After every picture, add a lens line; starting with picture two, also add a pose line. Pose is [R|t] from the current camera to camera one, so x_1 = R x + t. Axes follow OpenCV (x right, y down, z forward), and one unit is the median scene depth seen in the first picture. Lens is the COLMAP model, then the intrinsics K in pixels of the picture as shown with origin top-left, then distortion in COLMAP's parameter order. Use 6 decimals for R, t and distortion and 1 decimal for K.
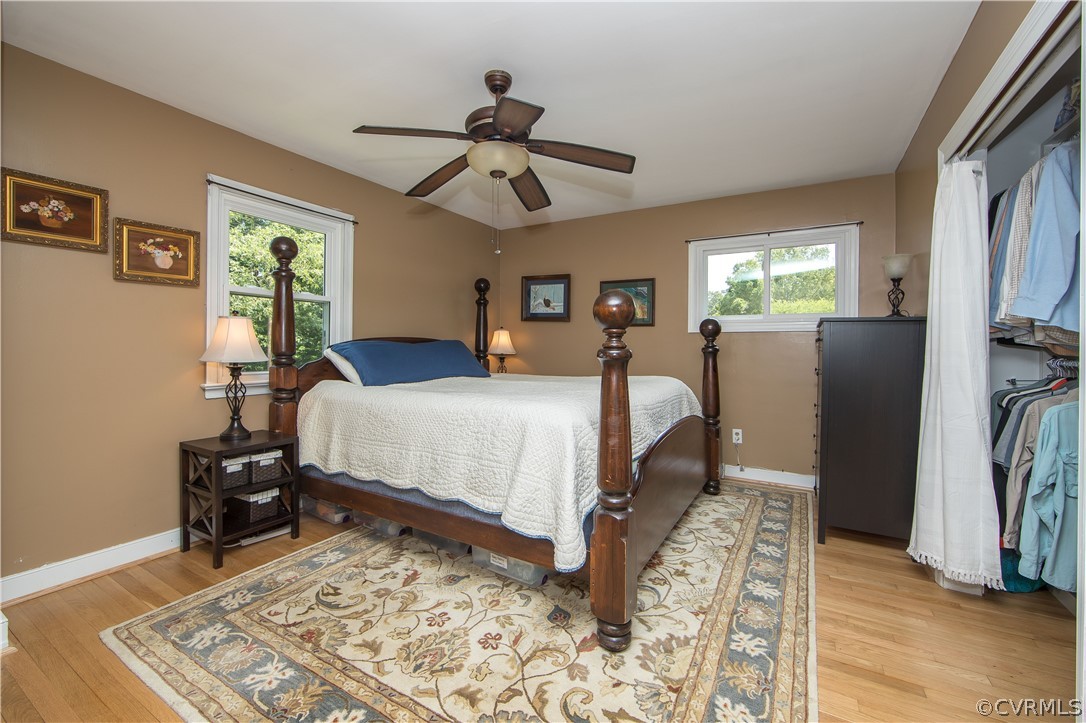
lens RADIAL K [[444.5, 0, 554.6], [0, 444.5, 350.4], [0, 0, 1]] dist [-0.010715, 0.000261]
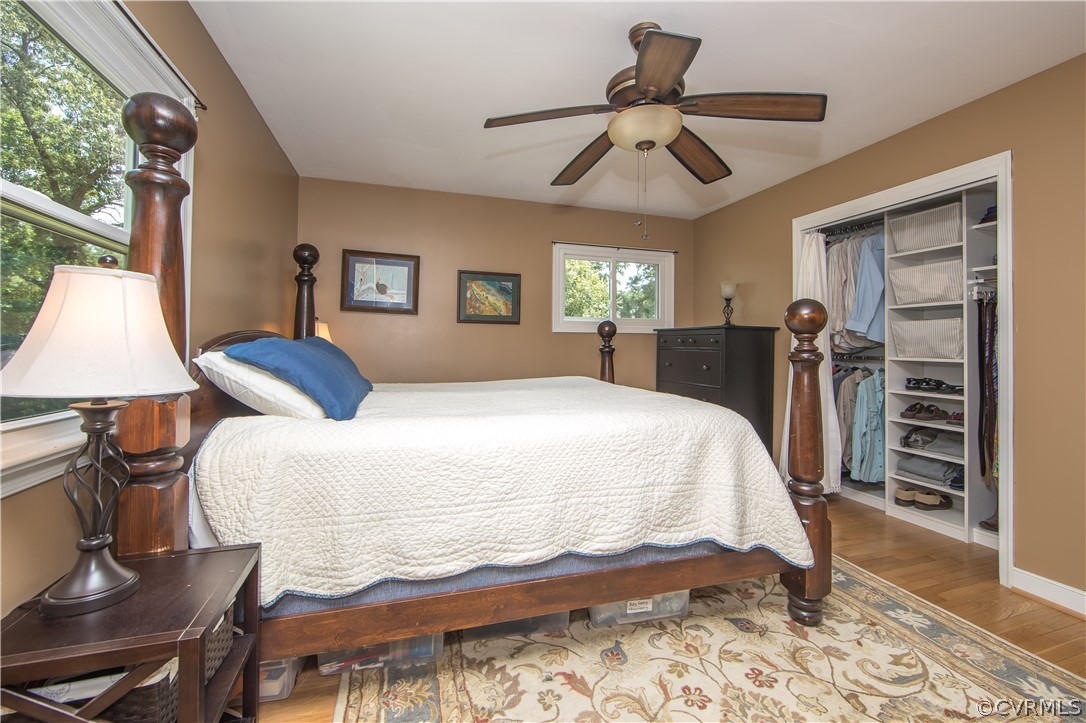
lens RADIAL K [[467.1, 0, 543.0], [0, 467.1, 335.9], [0, 0, 1]] dist [-0.006891, 0.000485]
pose [[0.669746, 0.012755, 0.742481, -0.897098], [0.002535, 0.999807, -0.019462, -0.018288], [-0.742586, 0.014917, 0.669584, 0.532834]]
